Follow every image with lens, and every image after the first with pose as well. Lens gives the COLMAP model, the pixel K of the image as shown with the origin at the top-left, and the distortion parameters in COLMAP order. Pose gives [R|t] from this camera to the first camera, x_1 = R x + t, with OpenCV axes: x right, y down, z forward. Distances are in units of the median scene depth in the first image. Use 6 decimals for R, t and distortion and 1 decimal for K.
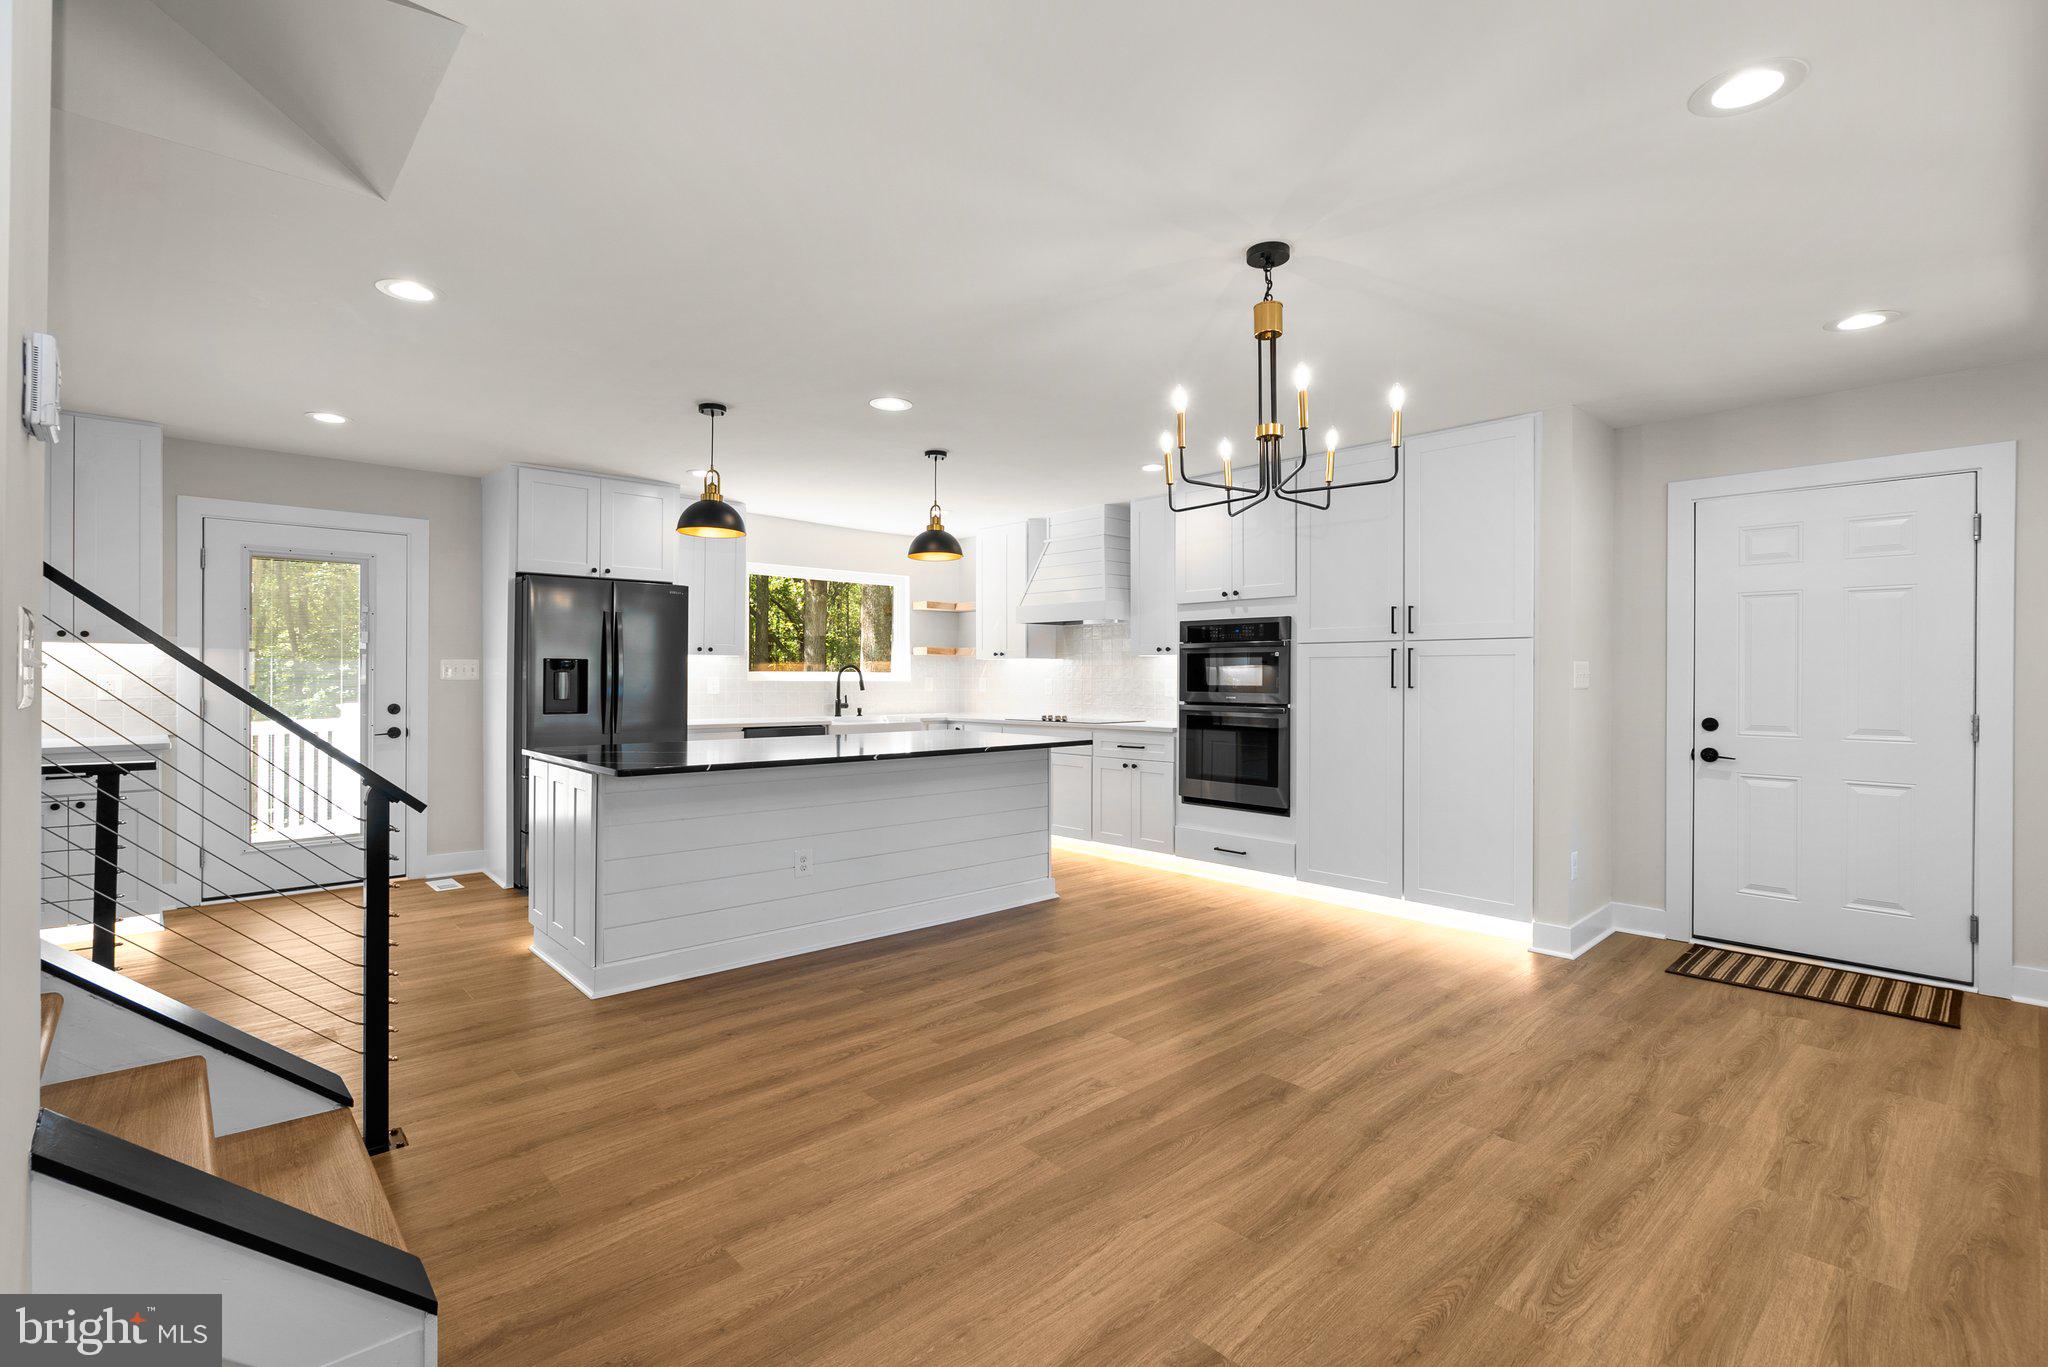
lens RADIAL K [[937.4, 0, 1013.7], [0, 937.4, 682.8], [0, 0, 1]] dist [-0.007685, 0.002933]
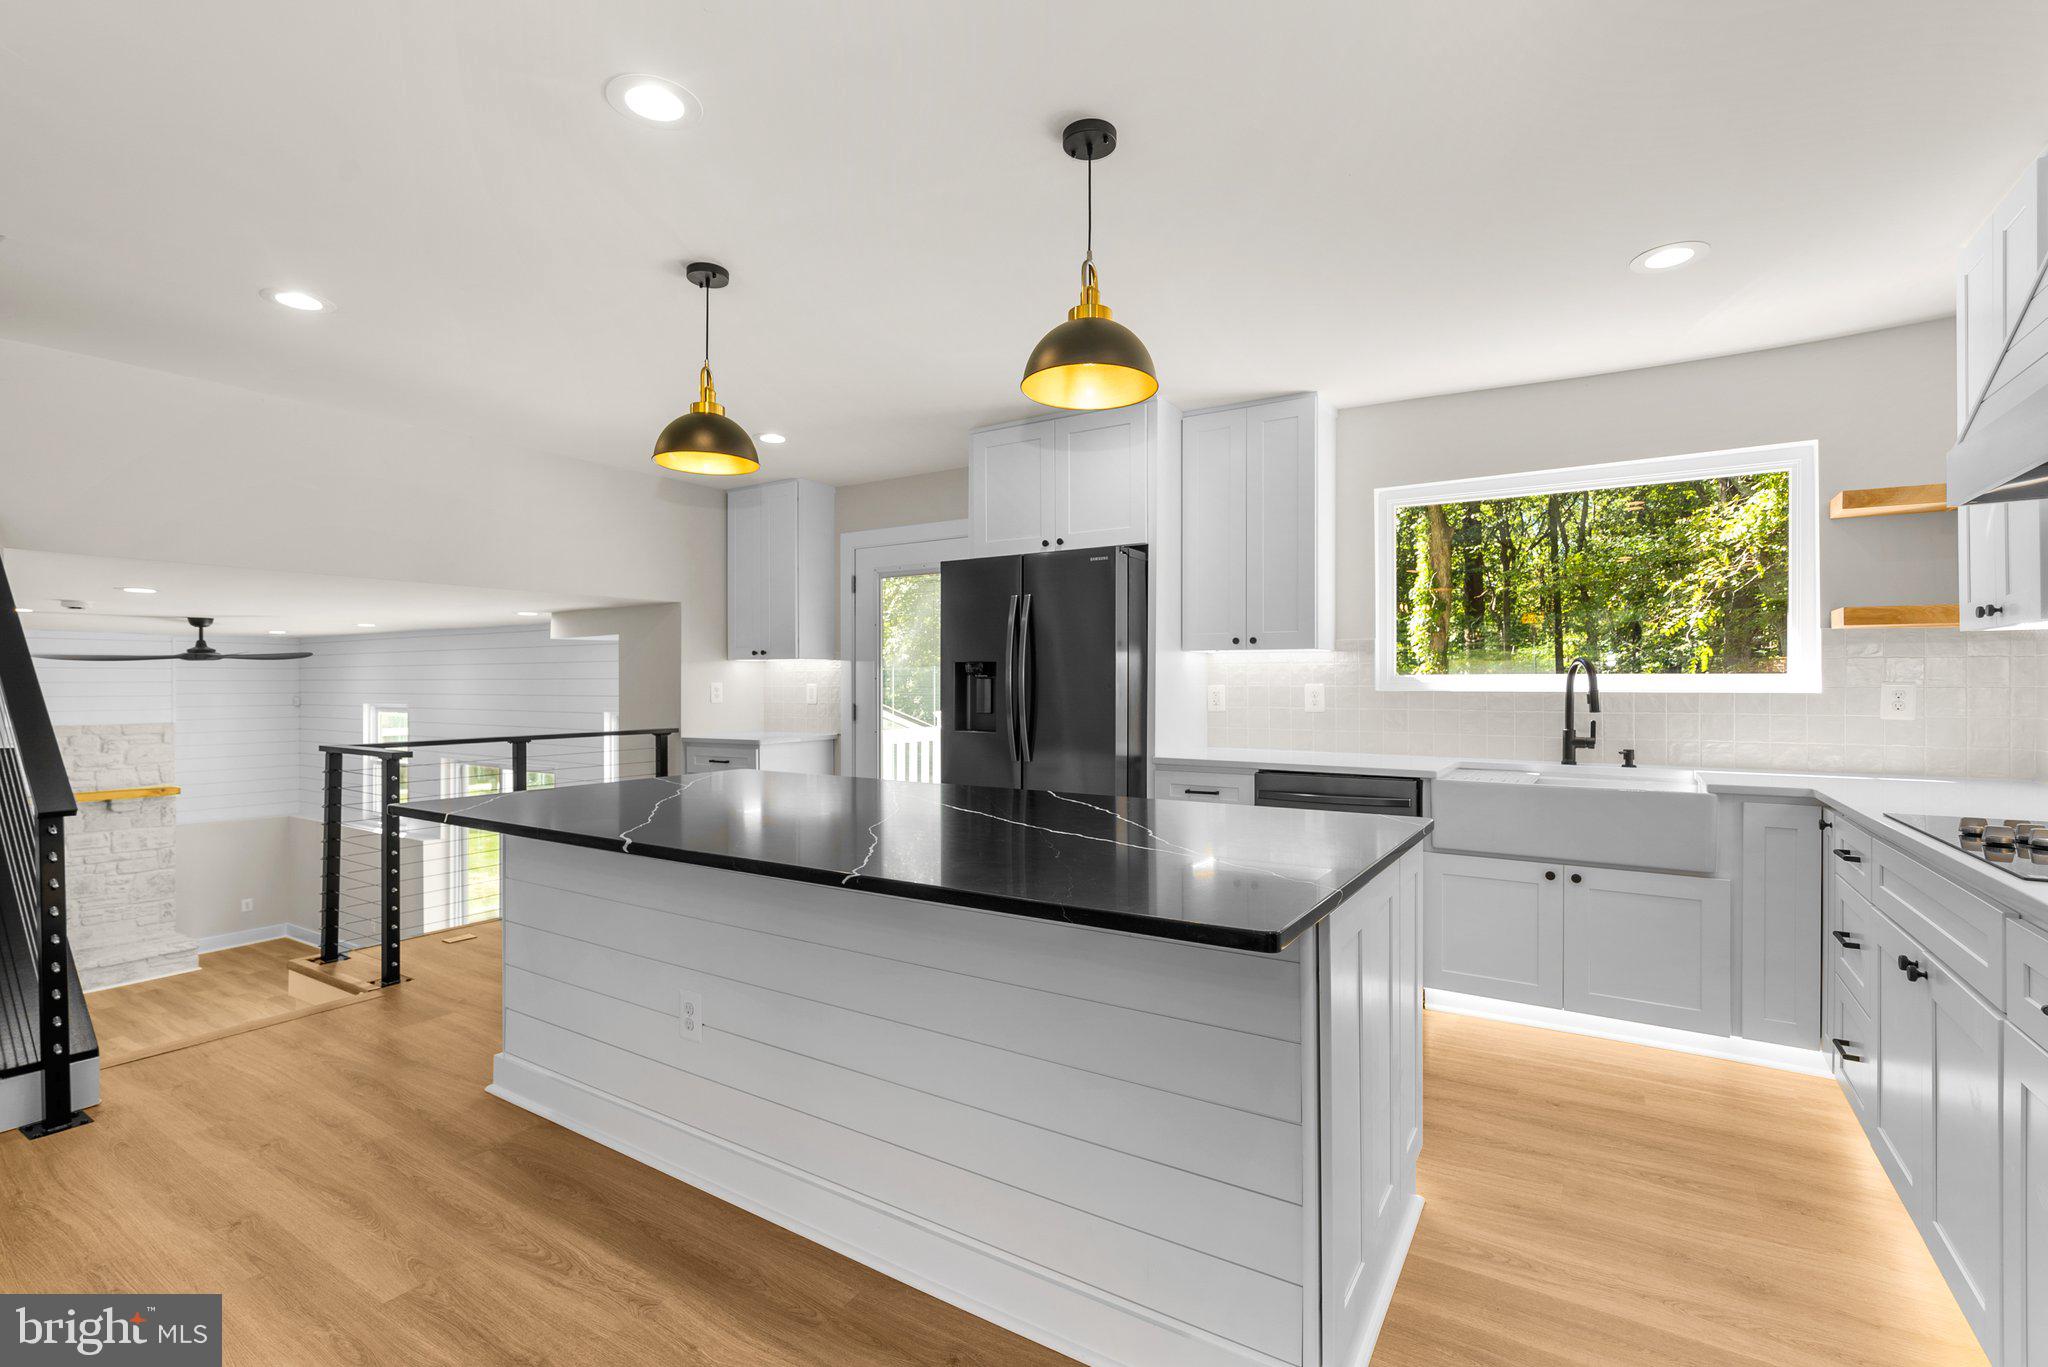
lens RADIAL K [[937.4, 0, 1007.6], [0, 937.4, 682.3], [0, 0, 1]] dist [-0.007685, 0.002933]
pose [[0.256019, -0.006263, -0.966651, 0.418251], [-0.005251, 0.999955, -0.007870, -0.003226], [0.966658, 0.007091, 0.255975, 1.194890]]
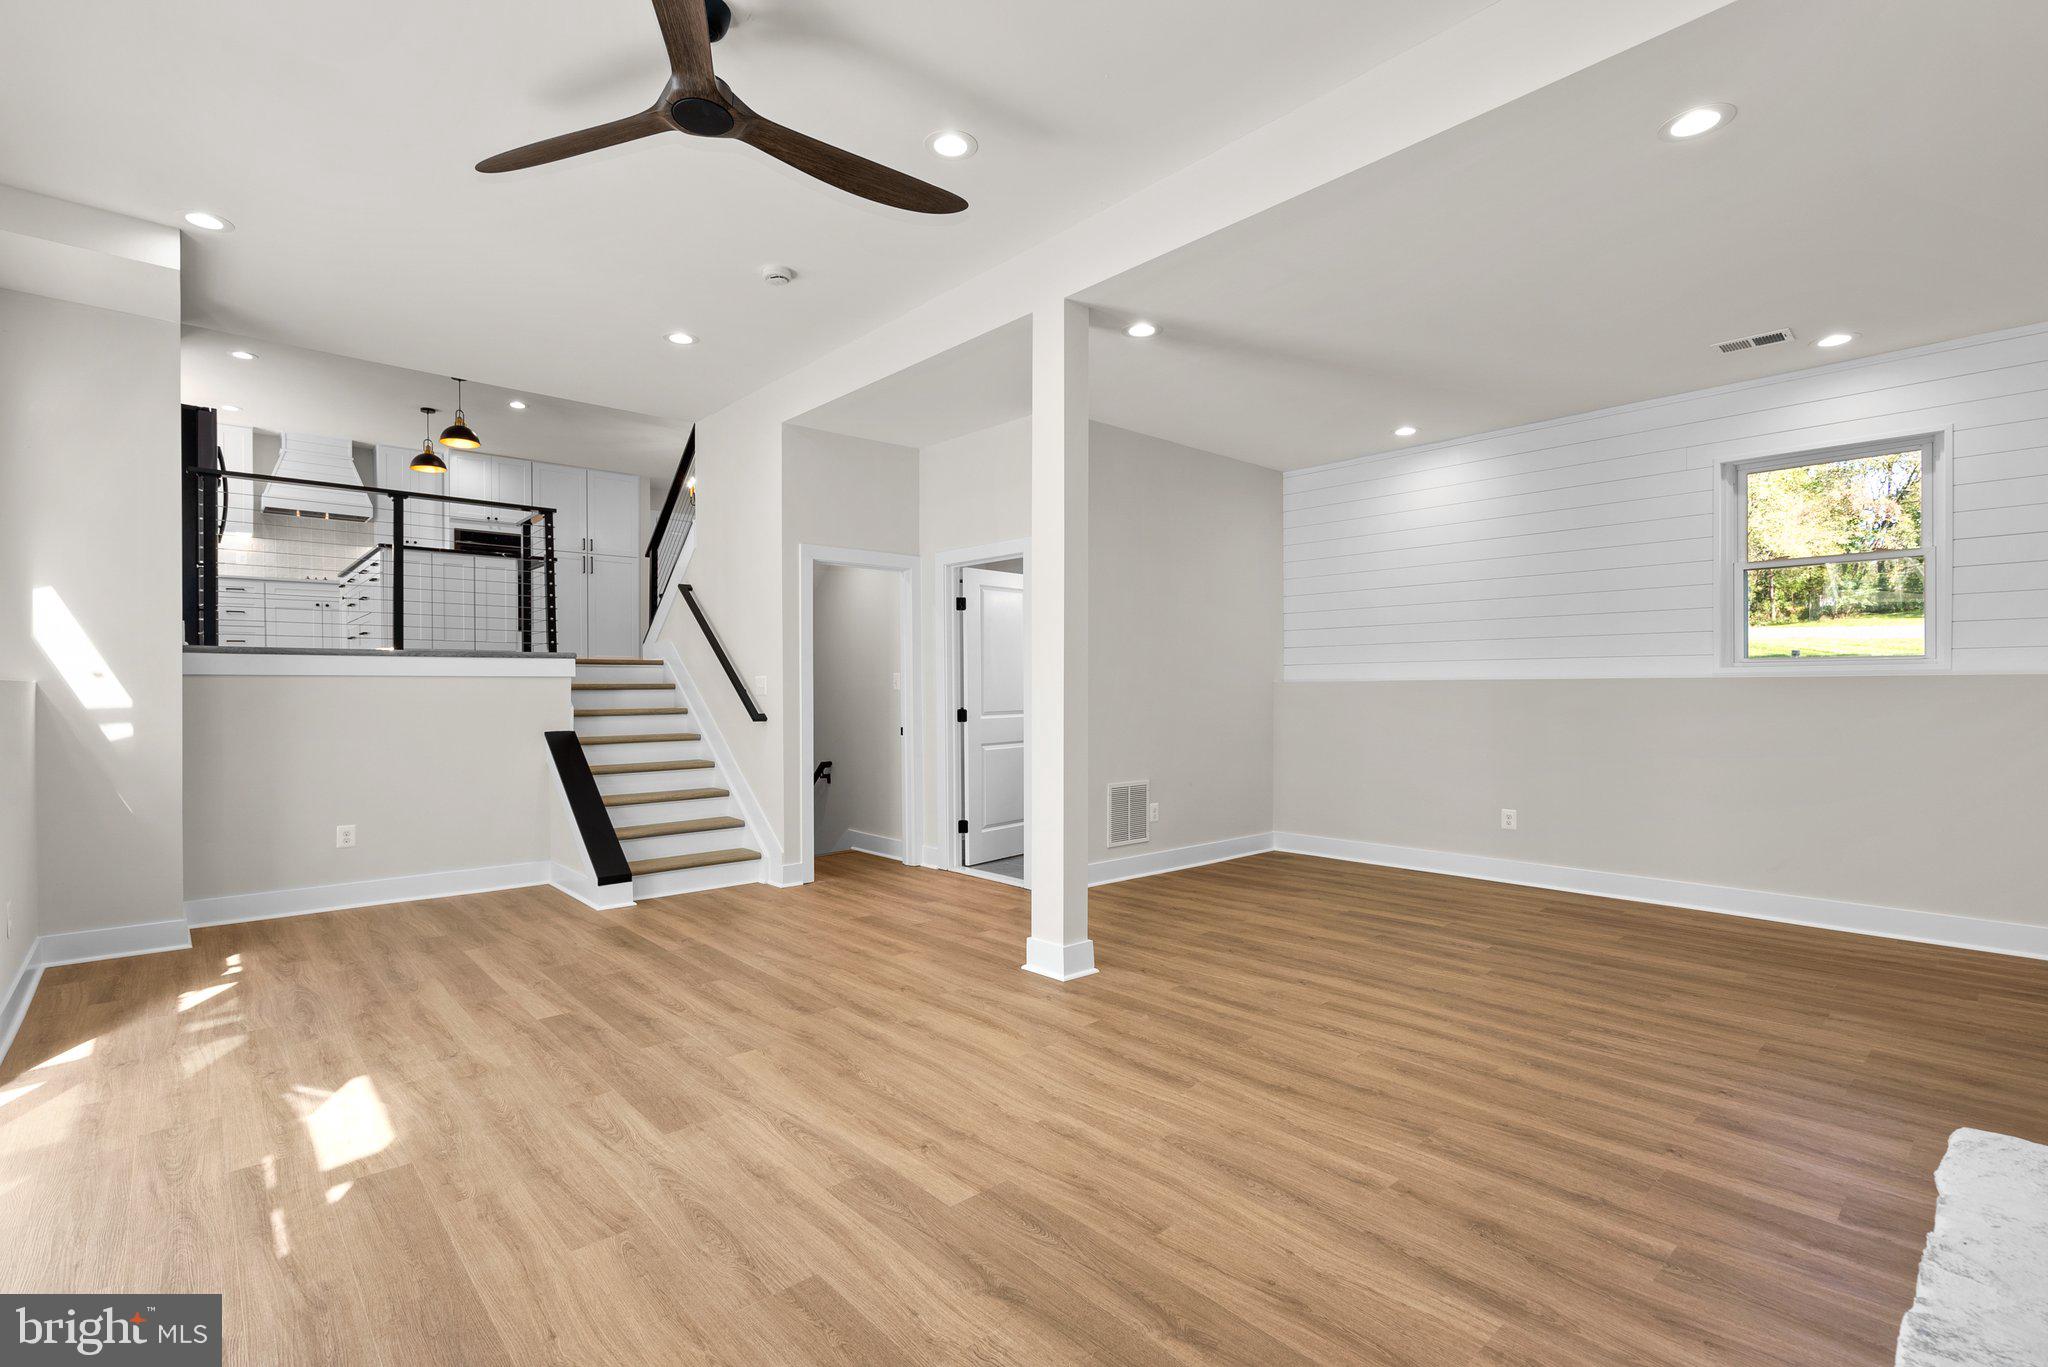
lens RADIAL K [[937.4, 0, 1021.6], [0, 937.4, 687.5], [0, 0, 1]] dist [-0.007685, 0.002933]
pose [[0.000787, -0.000873, 0.999999, -2.589068], [0.017401, 0.999848, 0.000859, 0.392653], [-0.999848, 0.017400, 0.000802, -0.152480]]
